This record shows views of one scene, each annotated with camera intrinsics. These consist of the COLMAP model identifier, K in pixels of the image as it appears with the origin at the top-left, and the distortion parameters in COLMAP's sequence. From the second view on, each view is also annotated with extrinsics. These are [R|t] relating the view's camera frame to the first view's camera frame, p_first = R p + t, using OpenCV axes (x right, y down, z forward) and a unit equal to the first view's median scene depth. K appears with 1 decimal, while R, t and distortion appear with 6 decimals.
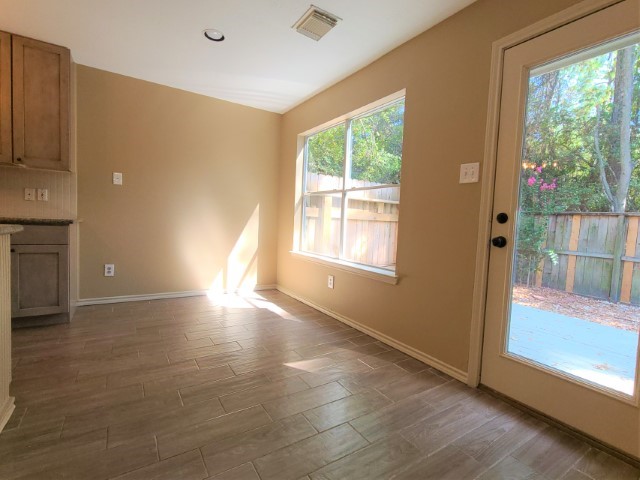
lens RADIAL K [[305.7, 0, 321.1], [0, 305.7, 240.3], [0, 0, 1]] dist [-0.005178, 0.000011]
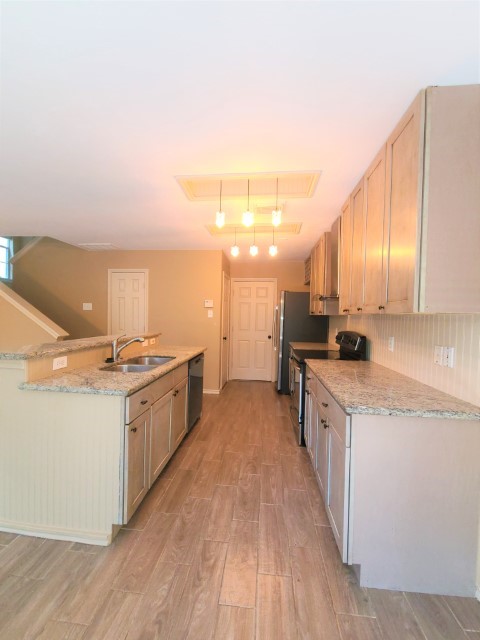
lens RADIAL K [[260.8, 0, 242.1], [0, 260.8, 321.9], [0, 0, 1]] dist [-0.006538, -0.000163]
pose [[-0.623587, -0.043116, -0.780564, -0.279144], [-0.098652, 0.994836, 0.023860, -0.192177], [0.775505, 0.091884, -0.624620, 1.017600]]
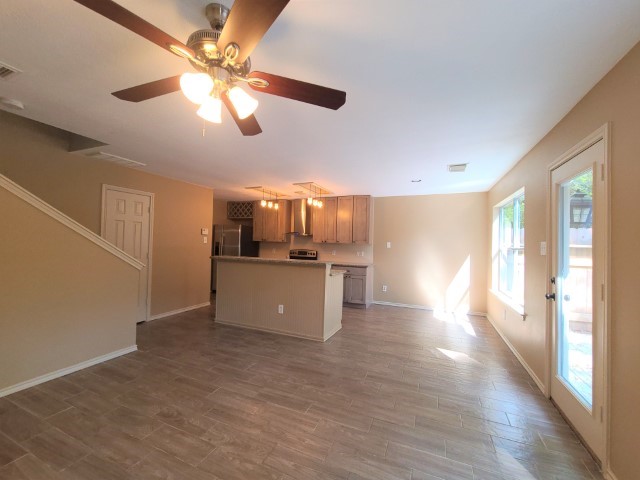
lens RADIAL K [[260.8, 0, 321.8], [0, 260.8, 239.1], [0, 0, 1]] dist [-0.006538, -0.000163]
pose [[0.553890, -0.047857, -0.831214, 0.652618], [-0.051686, 0.994445, -0.091696, -0.062939], [0.830984, 0.093751, 0.548339, -0.417684]]
